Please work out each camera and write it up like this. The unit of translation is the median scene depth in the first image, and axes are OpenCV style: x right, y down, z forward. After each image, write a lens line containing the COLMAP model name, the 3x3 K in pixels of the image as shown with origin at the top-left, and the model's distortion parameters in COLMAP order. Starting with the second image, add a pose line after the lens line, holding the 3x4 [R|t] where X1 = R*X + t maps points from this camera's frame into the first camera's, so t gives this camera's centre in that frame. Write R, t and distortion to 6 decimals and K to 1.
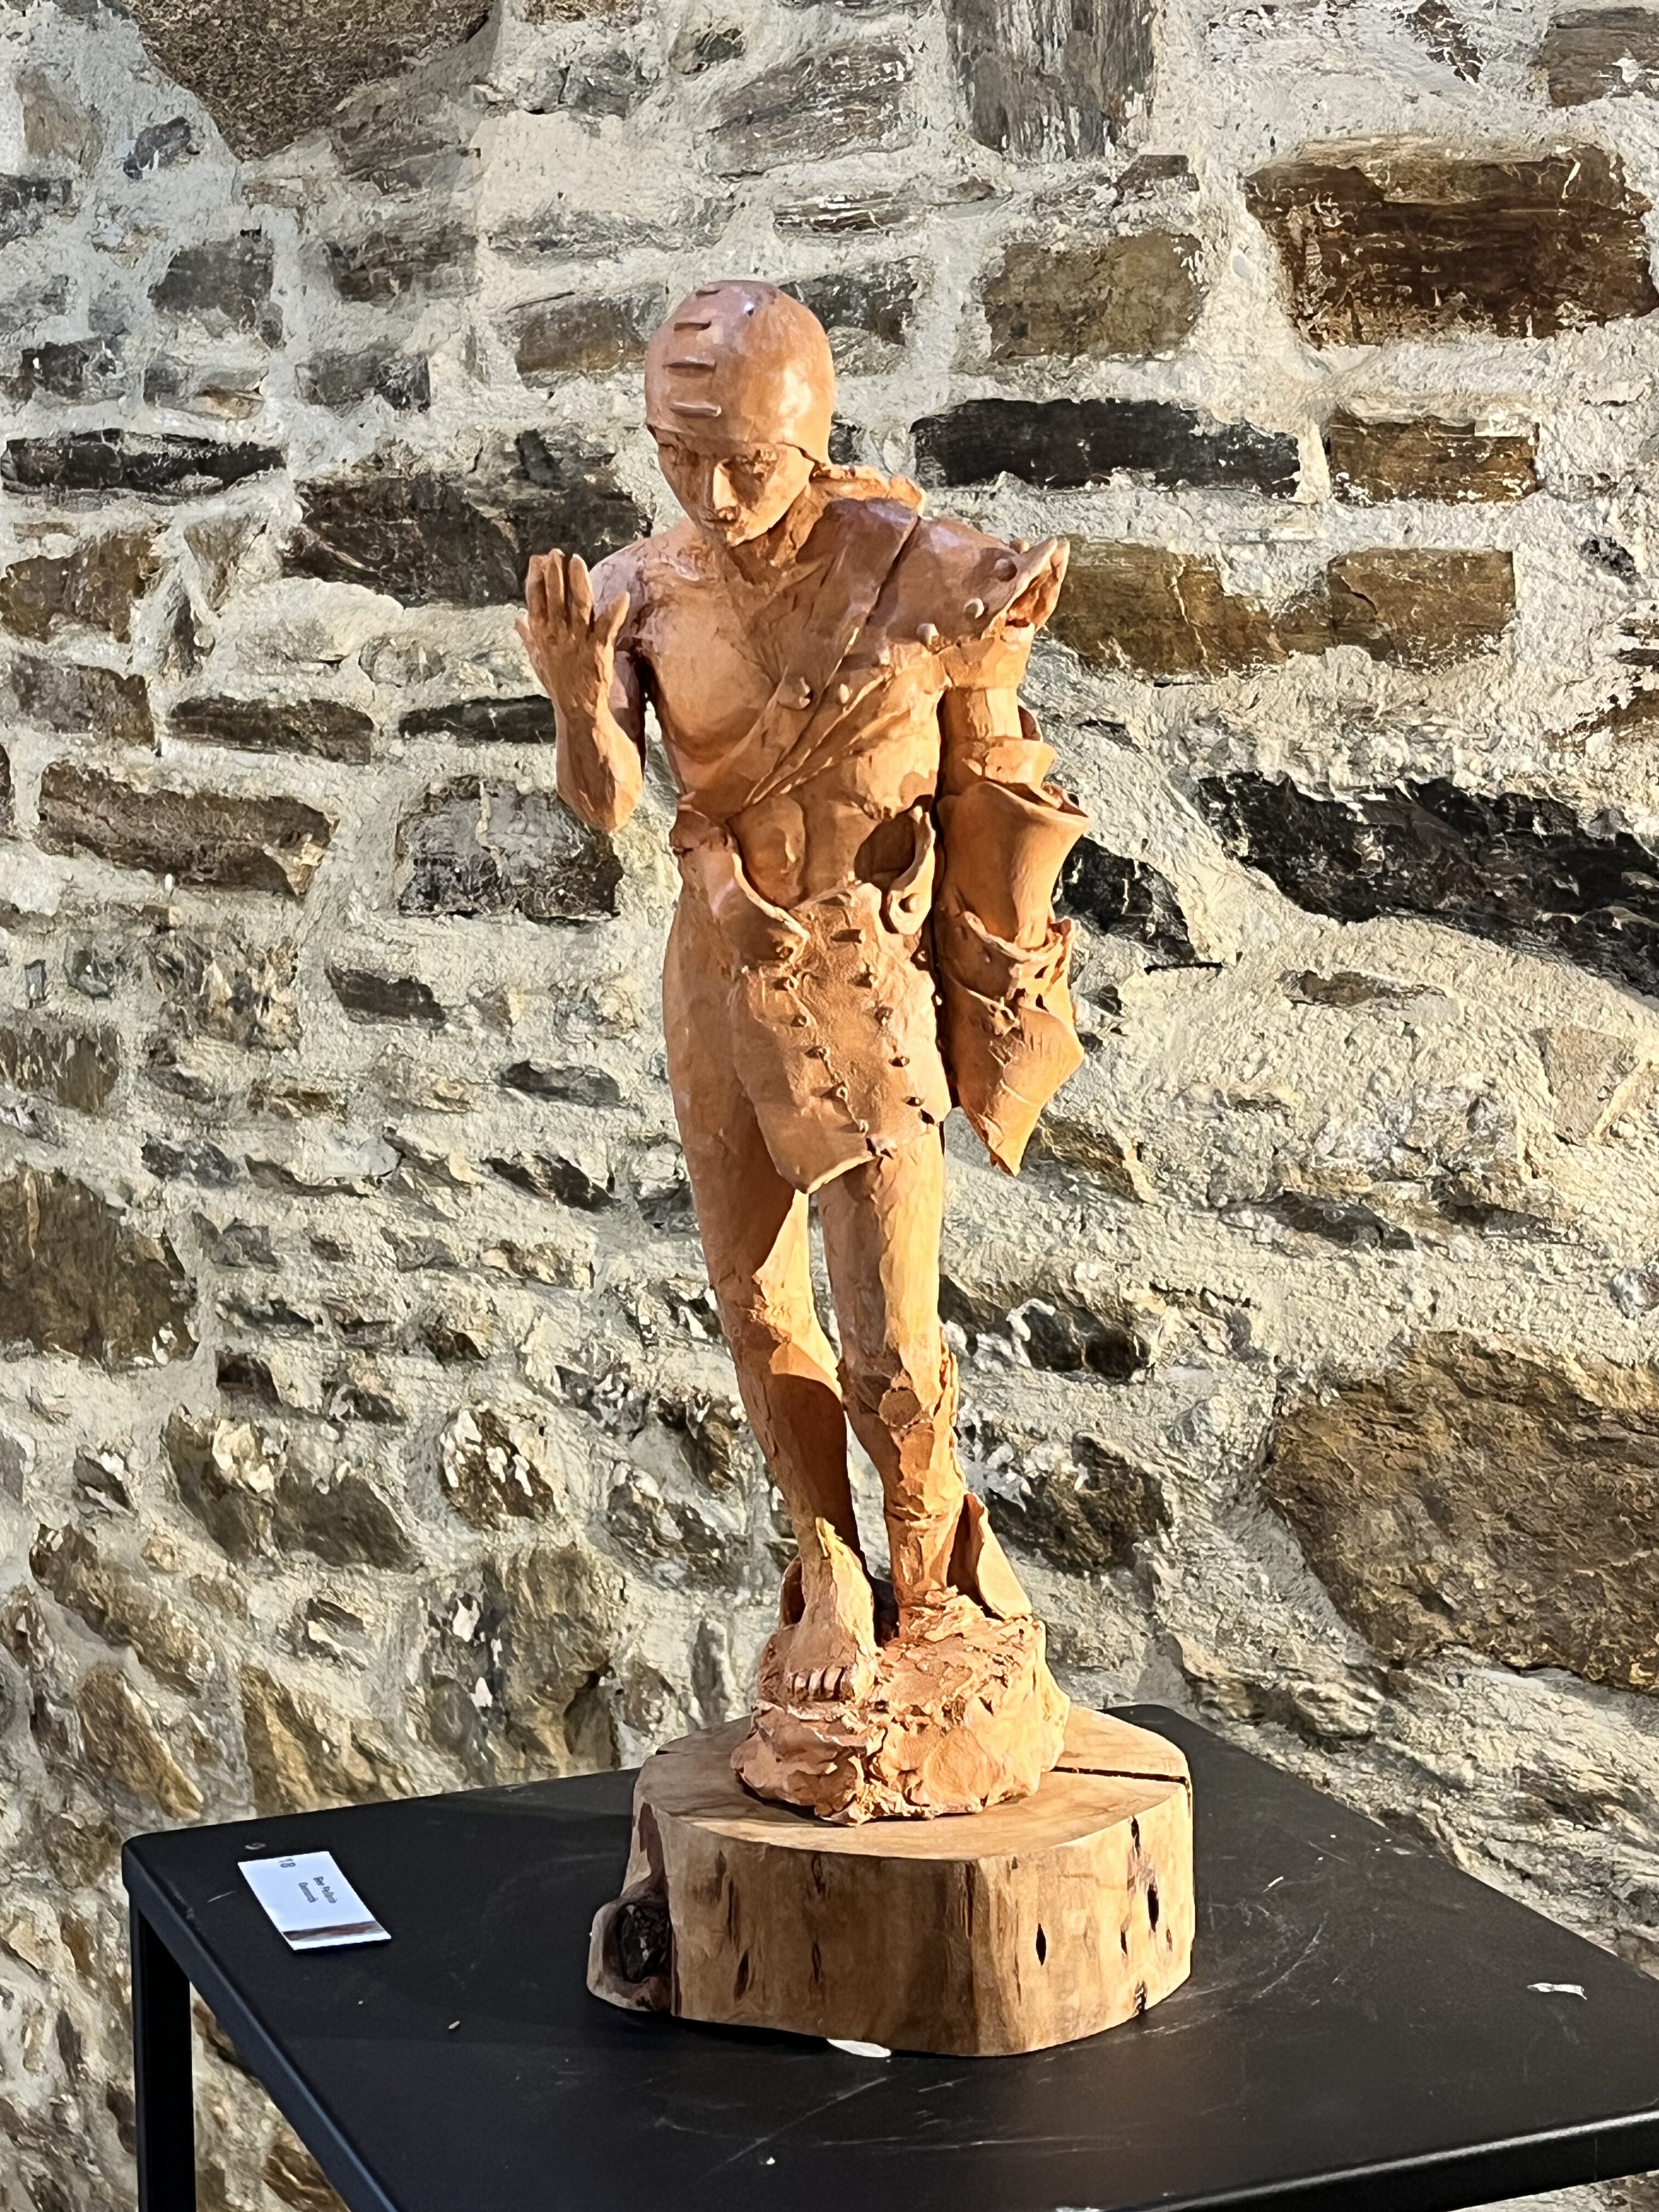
lens RADIAL K [[3596.6, 0, 827.9], [0, 3596.6, 1097.9], [0, 0, 1]] dist [0.074811, 0.000000]
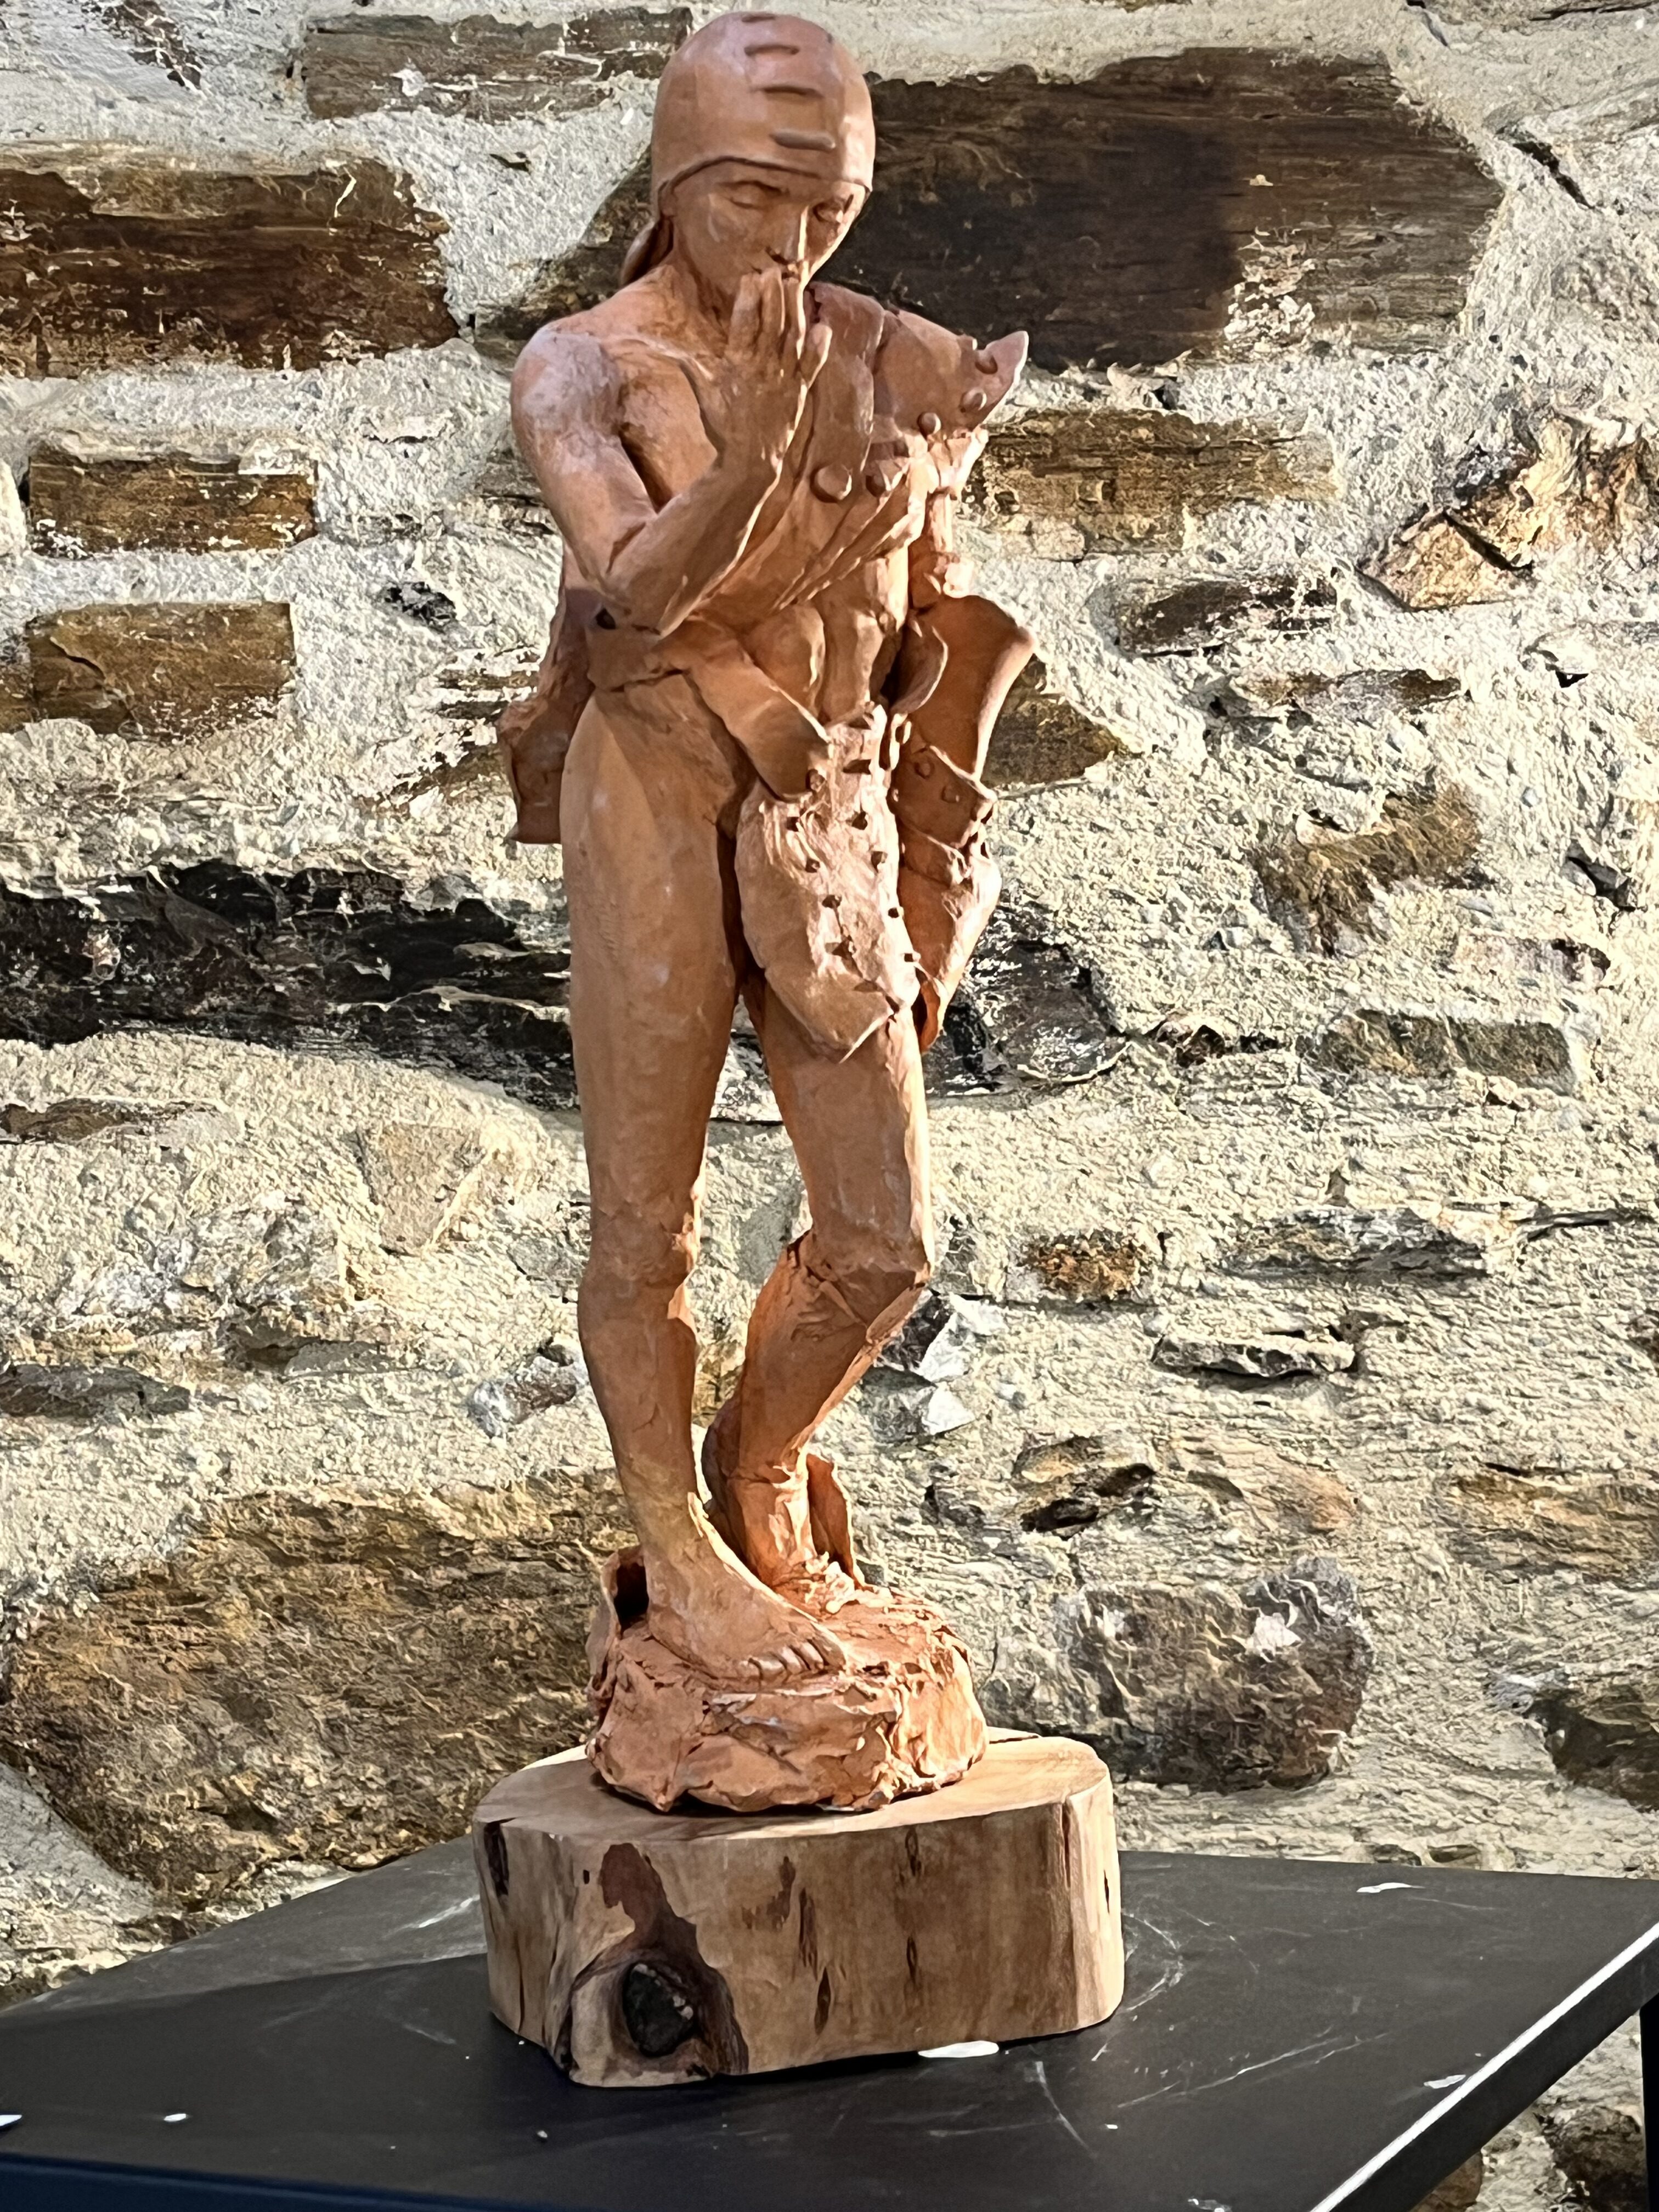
lens RADIAL K [[4168.6, 0, 831.8], [0, 4168.6, 1114.1], [0, 0, 1]] dist [0.104894, 0.000000]
pose [[0.766623, -0.049858, 0.640158, -0.377582], [0.121550, 0.990223, -0.068440, 0.062330], [-0.630487, 0.130279, 0.765188, 0.132563]]
